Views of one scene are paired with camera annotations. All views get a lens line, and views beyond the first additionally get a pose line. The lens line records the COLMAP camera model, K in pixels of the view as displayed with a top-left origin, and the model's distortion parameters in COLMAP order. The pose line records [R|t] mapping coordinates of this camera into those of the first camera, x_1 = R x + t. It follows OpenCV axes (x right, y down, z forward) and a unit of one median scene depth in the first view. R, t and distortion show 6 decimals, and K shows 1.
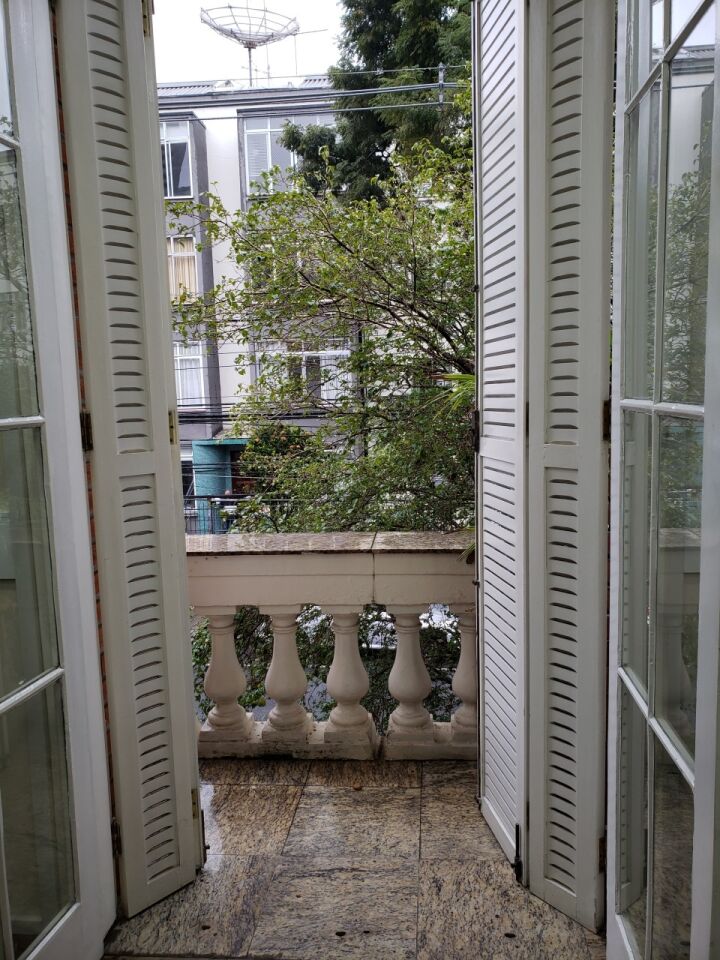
lens RADIAL K [[741.8, 0, 360.0], [0, 741.8, 480.0], [0, 0, 1]] dist [-0.001110, -0.002854]
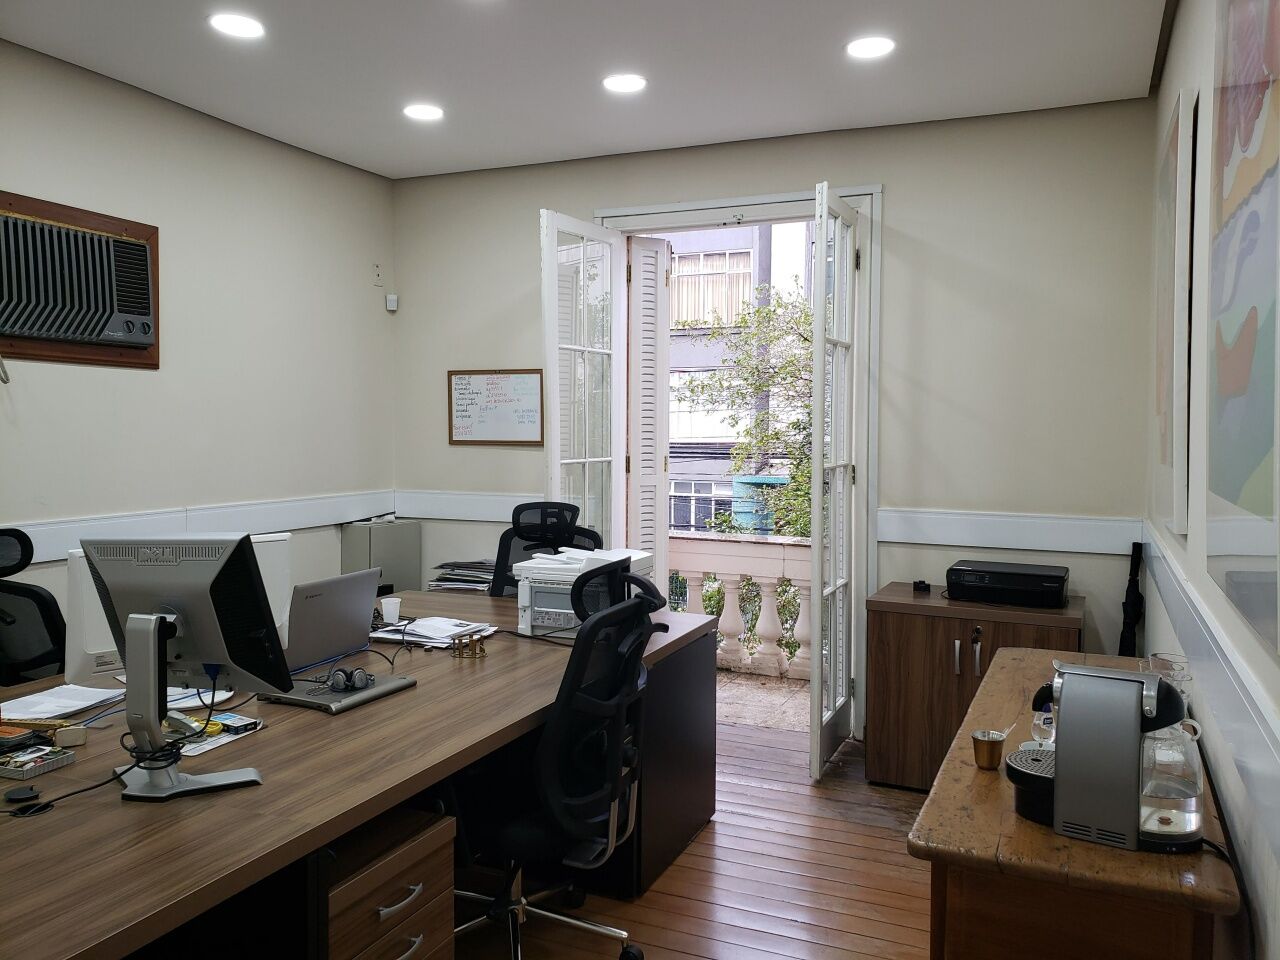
lens RADIAL K [[989.1, 0, 640.0], [0, 989.1, 480.0], [0, 0, 1]] dist [-0.001110, -0.002854]
pose [[0.943255, 0.054196, -0.327617, 0.409482], [-0.072237, 0.996454, -0.043140, 0.068079], [0.324117, 0.064358, 0.943825, -1.140021]]
